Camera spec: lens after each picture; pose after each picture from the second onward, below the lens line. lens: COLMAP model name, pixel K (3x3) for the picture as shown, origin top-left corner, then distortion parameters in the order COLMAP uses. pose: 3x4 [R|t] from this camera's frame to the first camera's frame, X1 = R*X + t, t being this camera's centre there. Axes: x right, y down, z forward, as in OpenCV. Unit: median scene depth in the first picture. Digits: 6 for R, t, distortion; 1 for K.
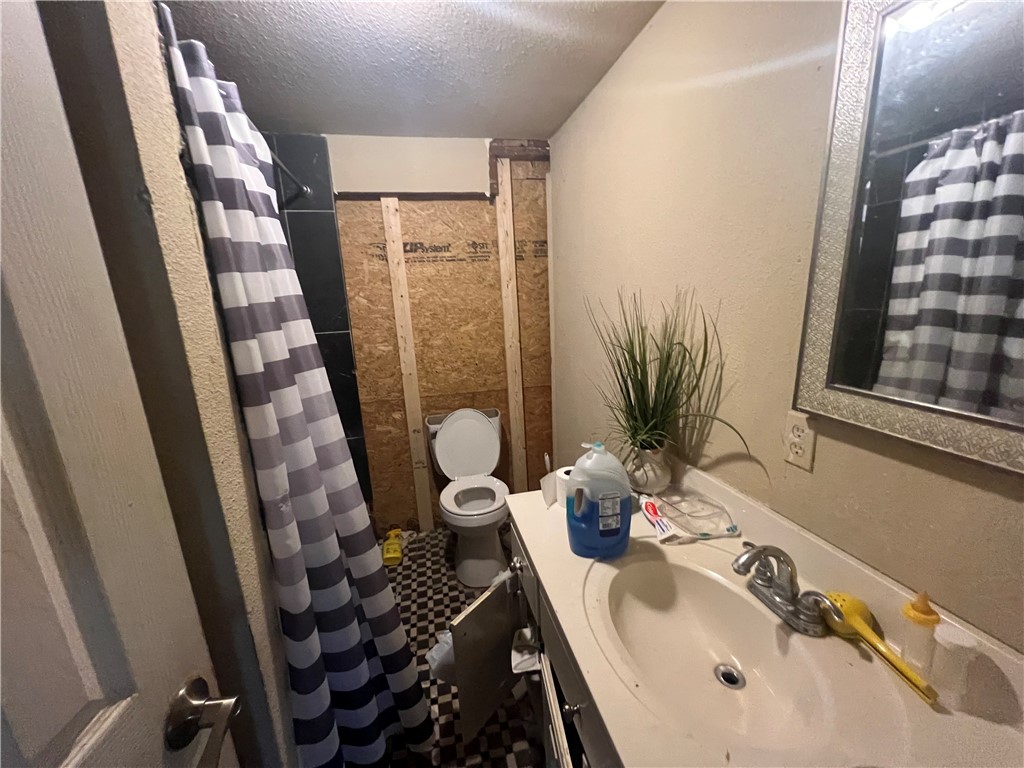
lens RADIAL K [[411.8, 0, 513.0], [0, 411.8, 388.0], [0, 0, 1]] dist [-0.000048, 0.000162]
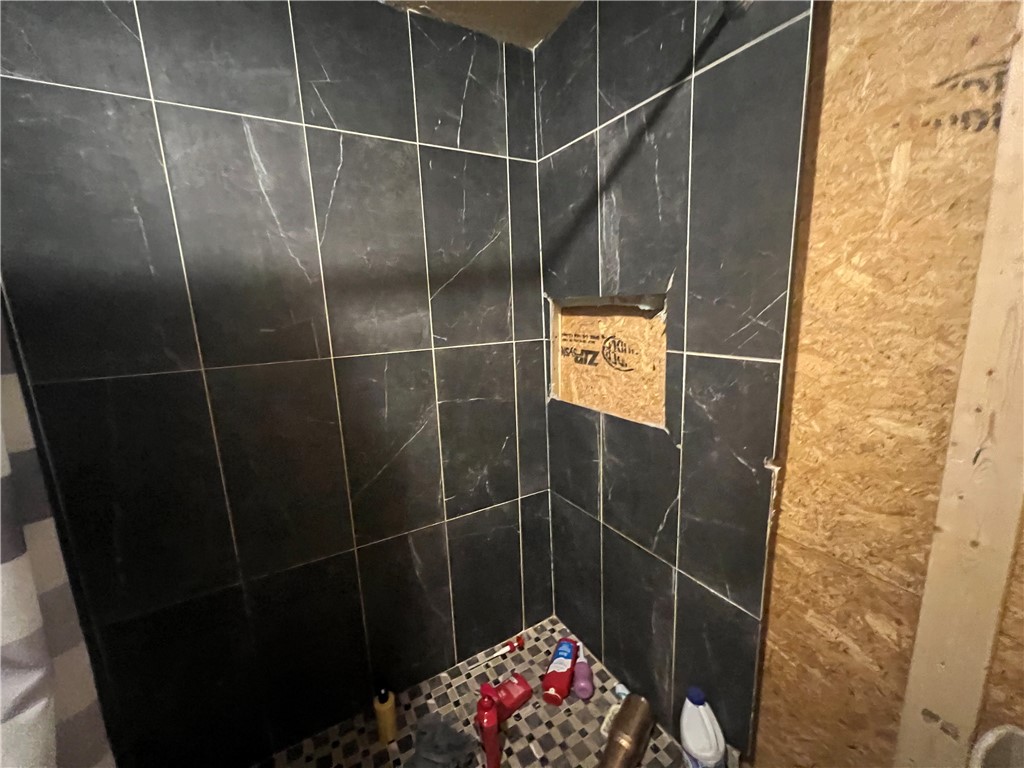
lens RADIAL K [[411.8, 0, 513.0], [0, 411.8, 388.0], [0, 0, 1]] dist [-0.000048, 0.000162]
pose [[0.291267, 0.221243, -0.930707, -0.109292], [-0.200622, 0.965382, 0.166701, -0.123535], [0.935369, 0.138165, 0.325570, 0.631252]]
